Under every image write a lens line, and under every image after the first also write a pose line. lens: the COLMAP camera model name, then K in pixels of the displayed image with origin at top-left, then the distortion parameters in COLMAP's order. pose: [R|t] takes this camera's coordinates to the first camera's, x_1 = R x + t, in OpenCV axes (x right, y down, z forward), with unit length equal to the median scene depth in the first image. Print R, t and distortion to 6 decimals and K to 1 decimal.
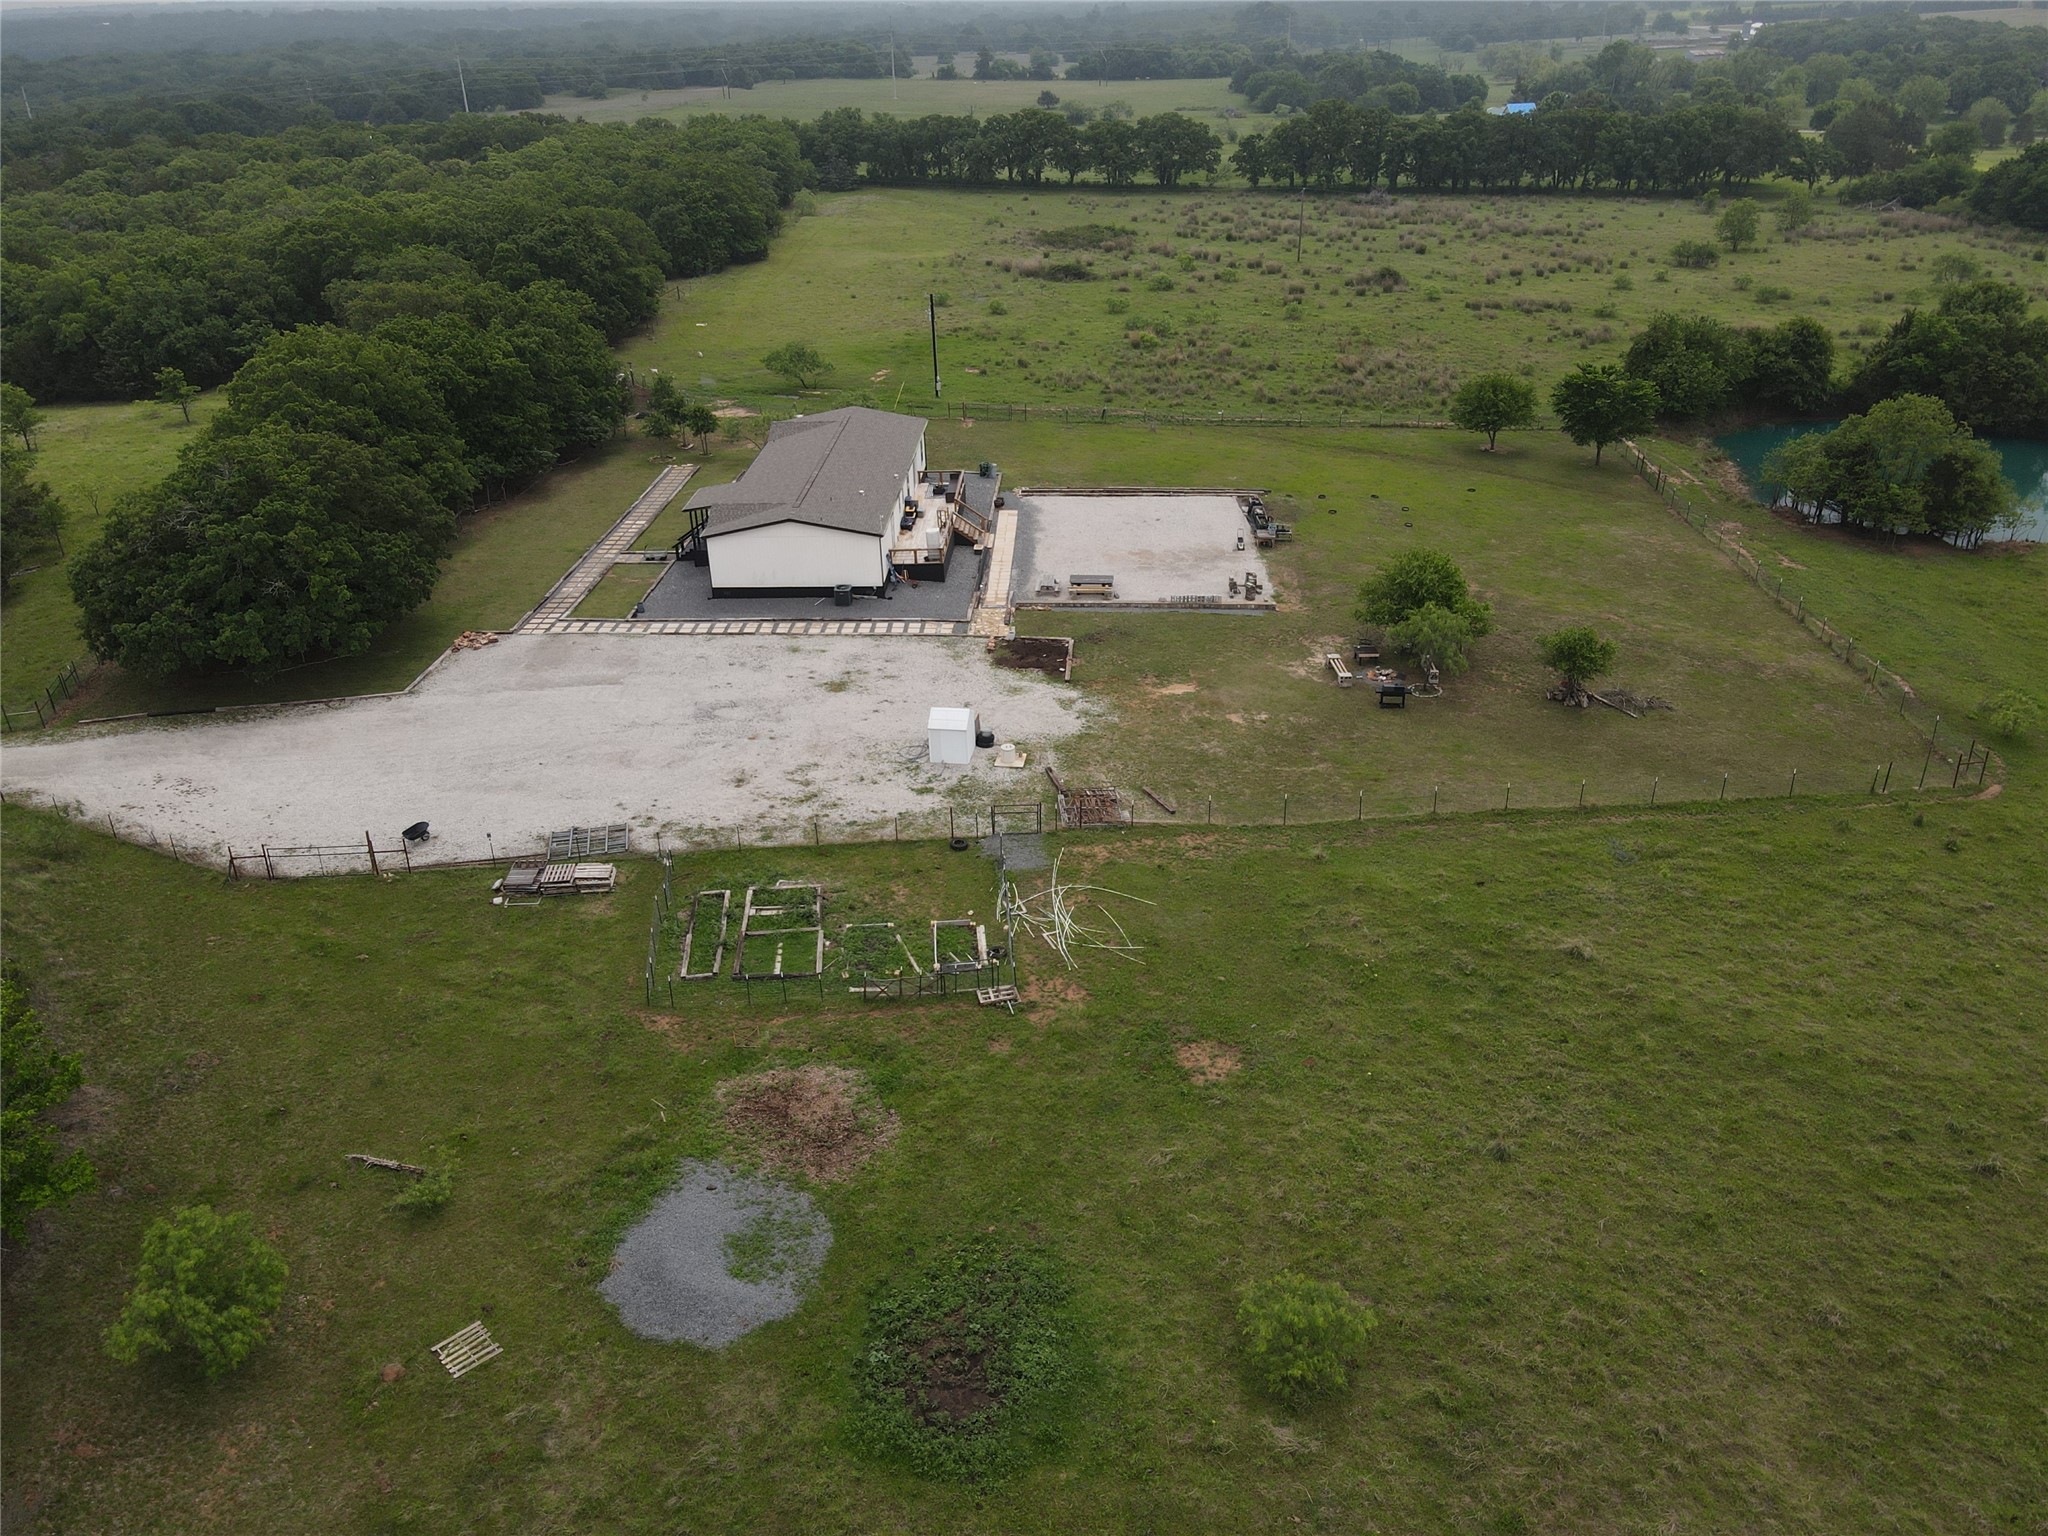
lens RADIAL K [[1491.5, 0, 1023.2], [0, 1491.5, 772.6], [0, 0, 1]] dist [-0.001933, 0.011067]
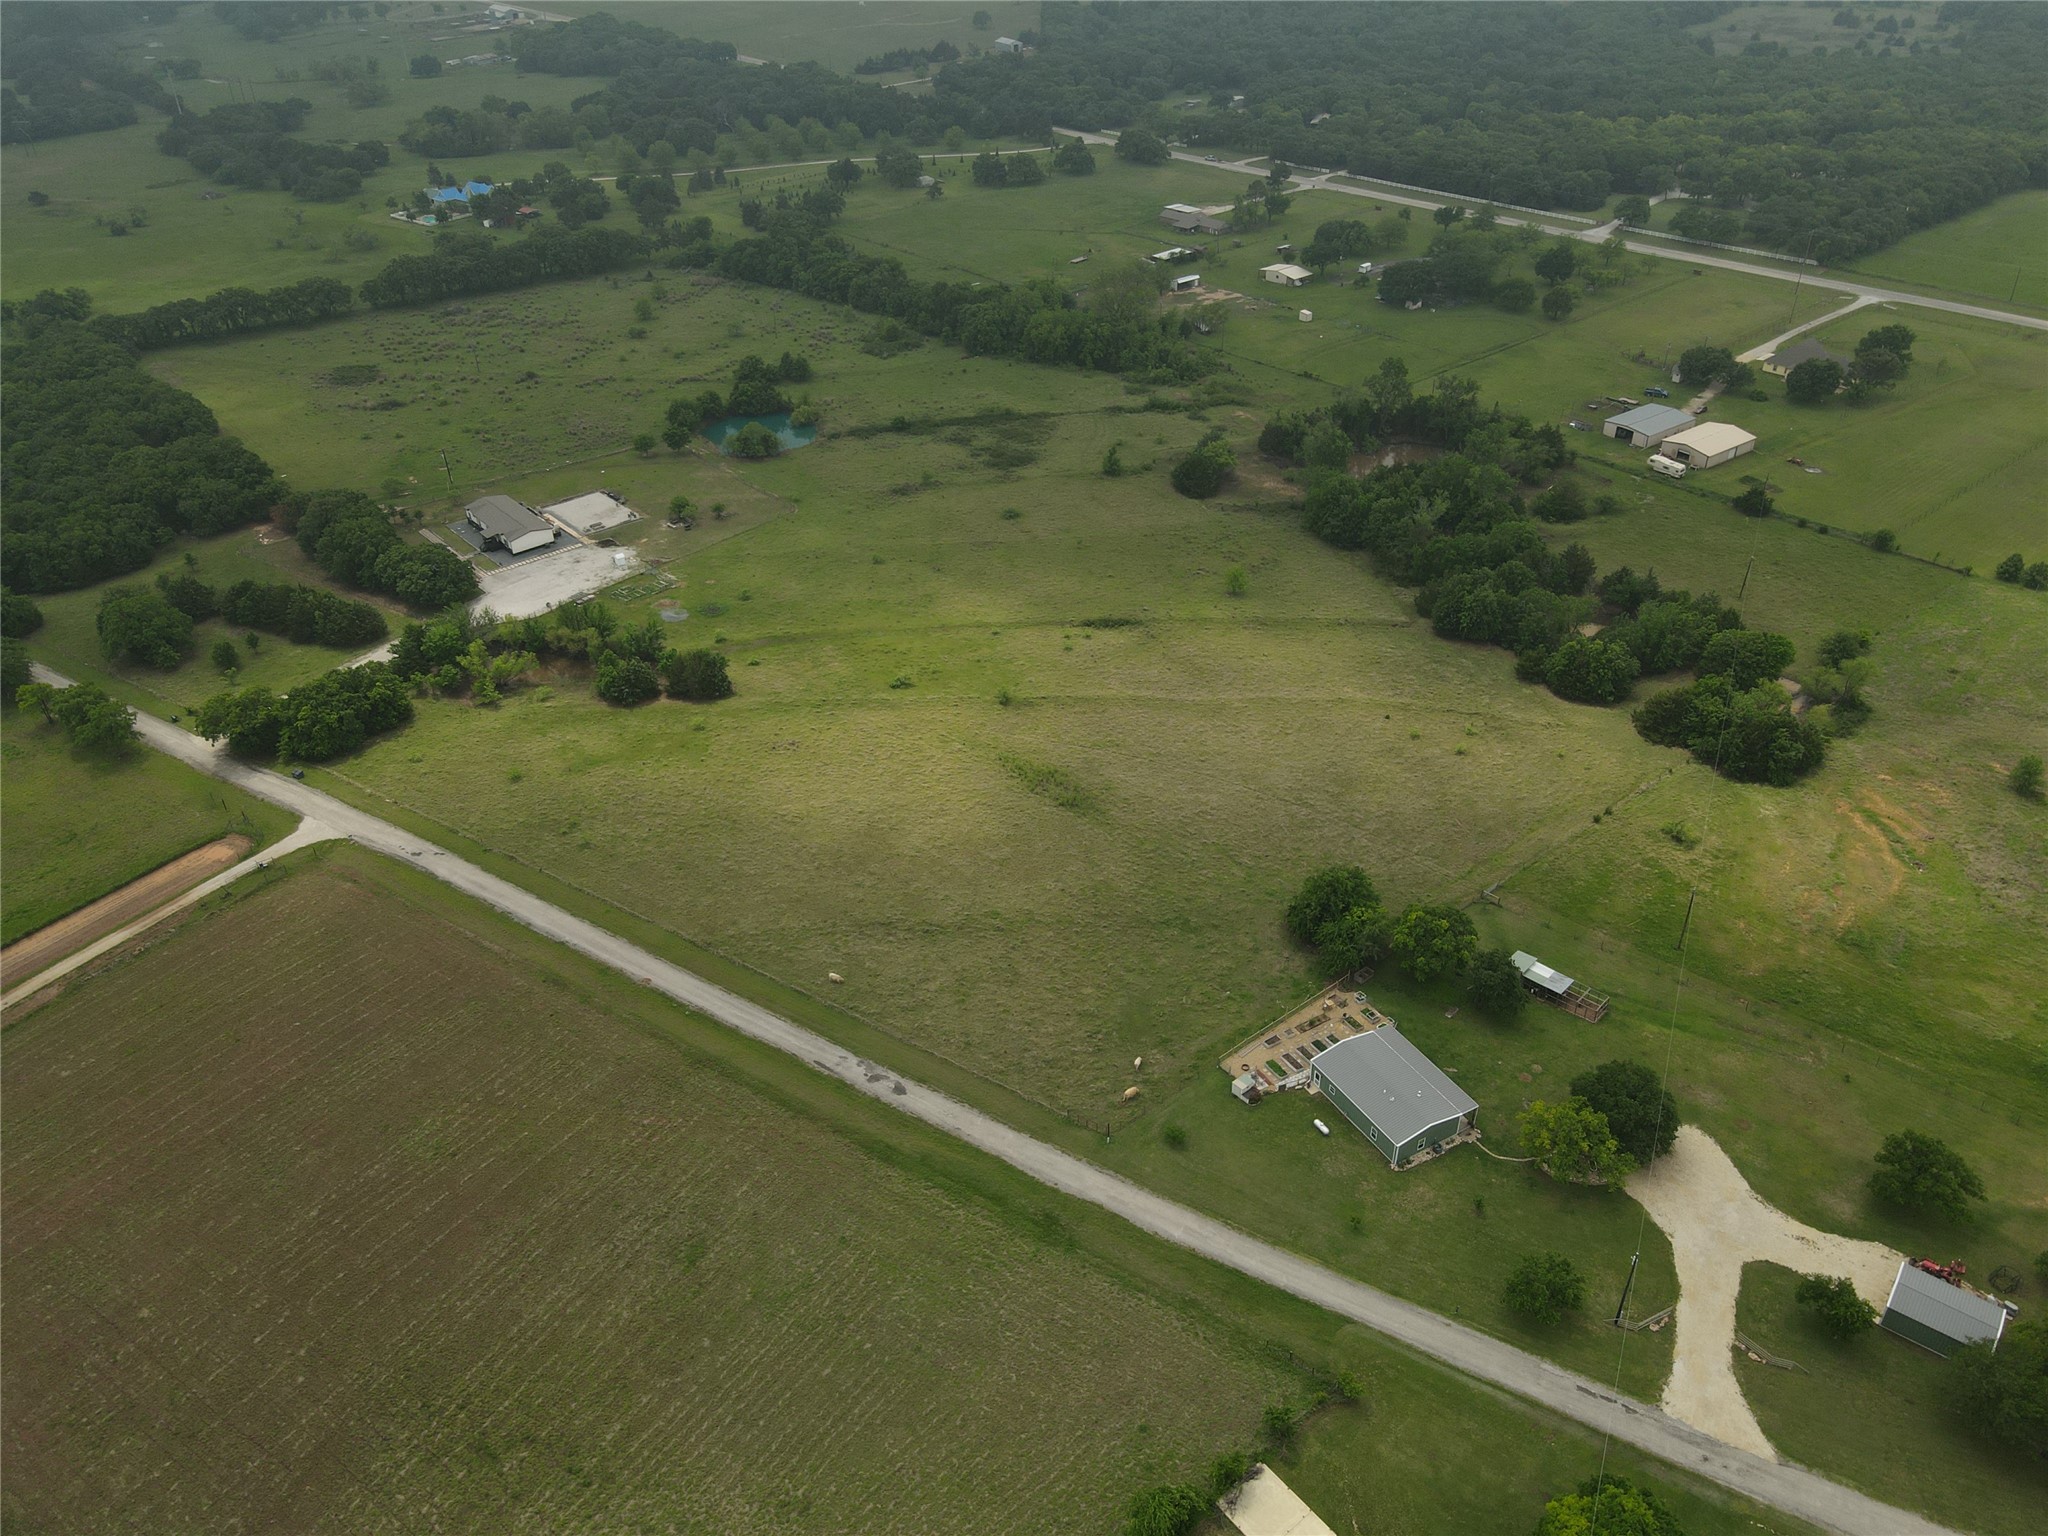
lens RADIAL K [[1491.5, 0, 1024.3], [0, 1491.5, 766.5], [0, 0, 1]] dist [-0.001933, 0.011067]
pose [[0.731952, -0.378586, 0.566497, -1.683251], [0.325074, 0.924734, 0.197975, 0.052926], [-0.598809, 0.039245, 0.799930, -2.950229]]
